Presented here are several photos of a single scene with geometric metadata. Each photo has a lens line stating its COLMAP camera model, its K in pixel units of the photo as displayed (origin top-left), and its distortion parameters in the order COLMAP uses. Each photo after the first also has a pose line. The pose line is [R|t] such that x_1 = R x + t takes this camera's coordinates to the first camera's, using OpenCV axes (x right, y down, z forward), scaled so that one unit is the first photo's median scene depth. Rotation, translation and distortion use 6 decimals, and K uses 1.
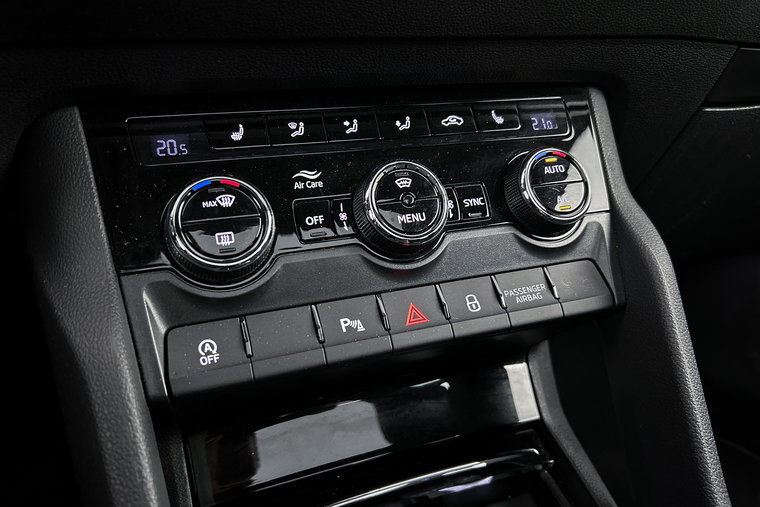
lens RADIAL K [[579.6, 0, 380.0], [0, 579.6, 253.5], [0, 0, 1]] dist [0.011344, -0.000528]
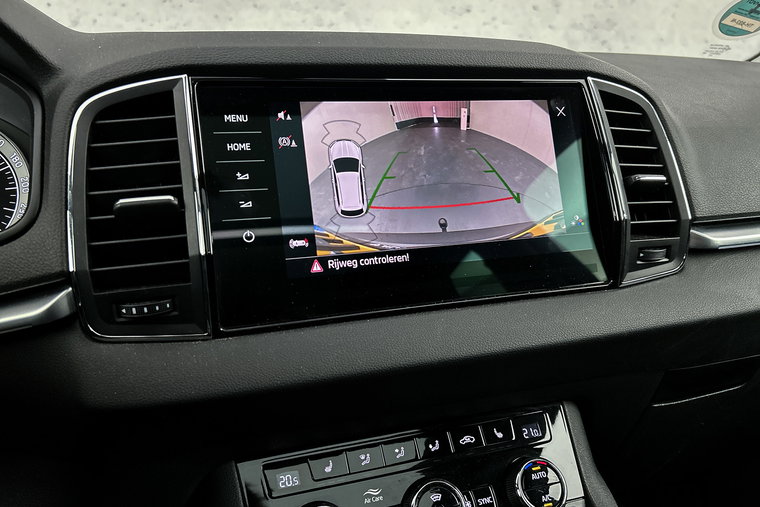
lens RADIAL K [[579.6, 0, 380.0], [0, 579.6, 253.5], [0, 0, 1]] dist [0.011344, -0.000528]
pose [[0.997273, -0.035998, -0.064425, 0.015687], [0.020189, 0.972743, -0.231004, -0.382536], [0.070985, 0.229073, 0.970818, -0.620420]]
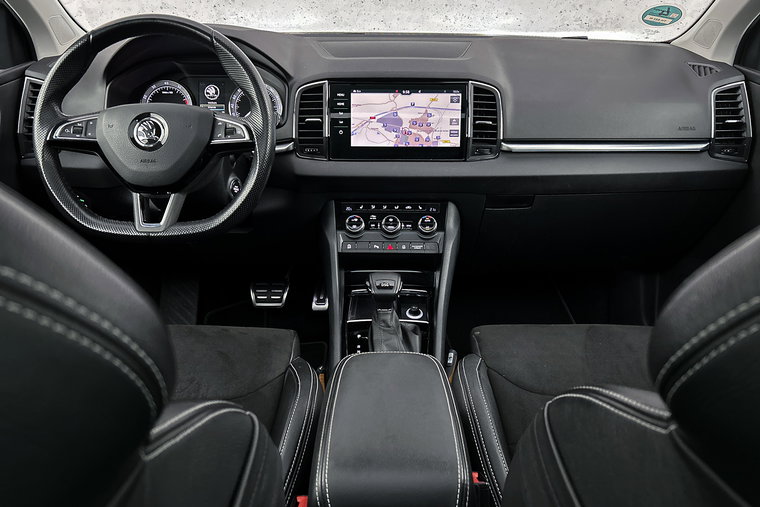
lens RADIAL K [[560.6, 0, 374.3], [0, 560.6, 267.4], [0, 0, 1]] dist [0.063062, -0.074660]
pose [[0.927922, 0.137268, -0.346580, 1.563627], [-0.139438, 0.990052, 0.018800, 0.200028], [0.345713, 0.030881, 0.937832, -3.395506]]
